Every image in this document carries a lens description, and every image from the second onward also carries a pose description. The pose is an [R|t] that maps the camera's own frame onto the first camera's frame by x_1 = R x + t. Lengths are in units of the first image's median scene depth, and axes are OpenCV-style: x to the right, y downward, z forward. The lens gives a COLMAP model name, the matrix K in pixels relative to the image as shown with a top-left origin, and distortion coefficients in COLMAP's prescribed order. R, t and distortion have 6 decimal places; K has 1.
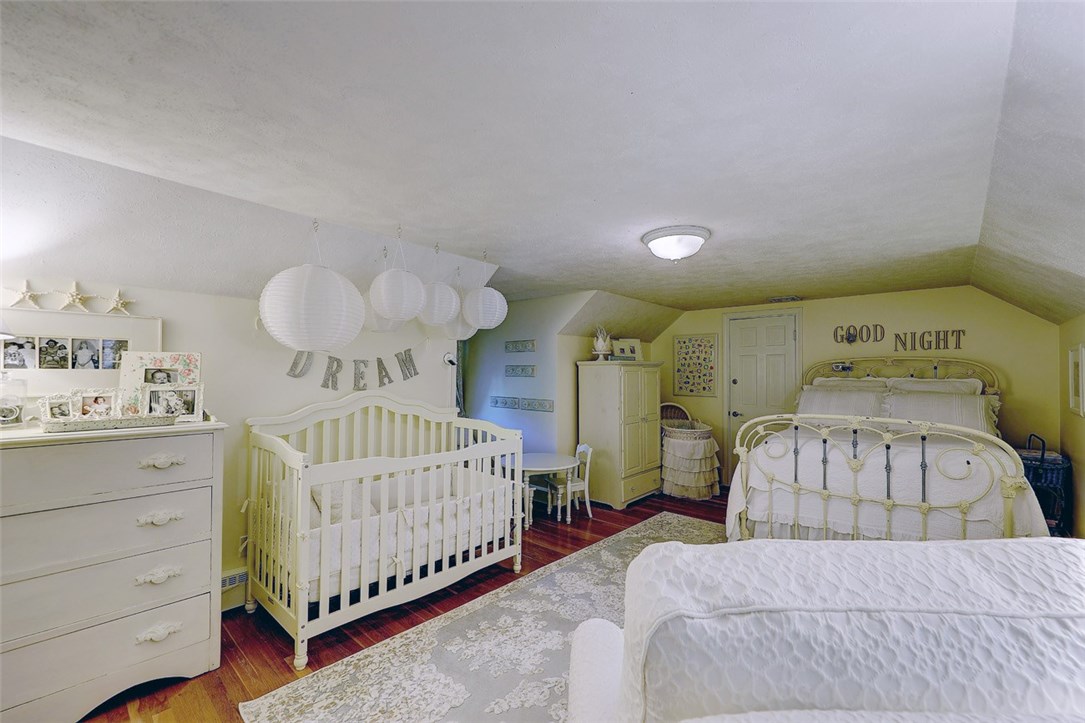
lens RADIAL K [[432.6, 0, 542.5], [0, 432.6, 361.5], [0, 0, 1]] dist [-0.000207, 0.000015]
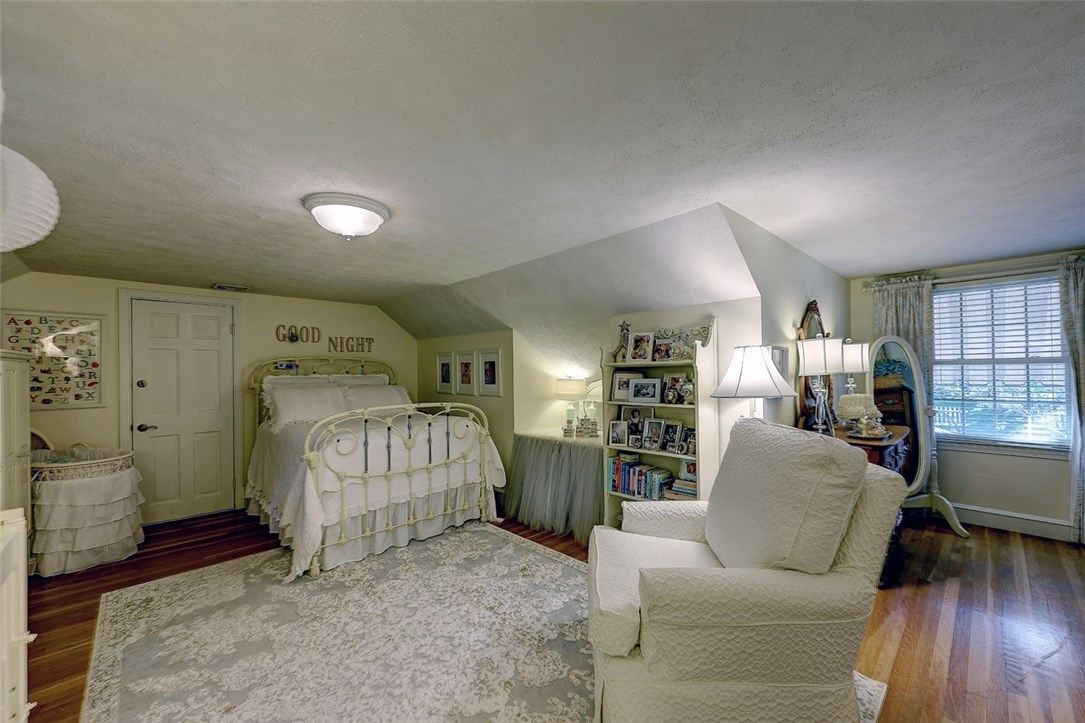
lens RADIAL K [[431.4, 0, 542.5], [0, 431.4, 361.5], [0, 0, 1]] dist [-0.000190, -0.000234]
pose [[0.080584, 0.016934, 0.996604, -0.323799], [-0.016354, 0.999744, -0.015665, 0.011862], [-0.996614, -0.015036, 0.080840, 0.356688]]
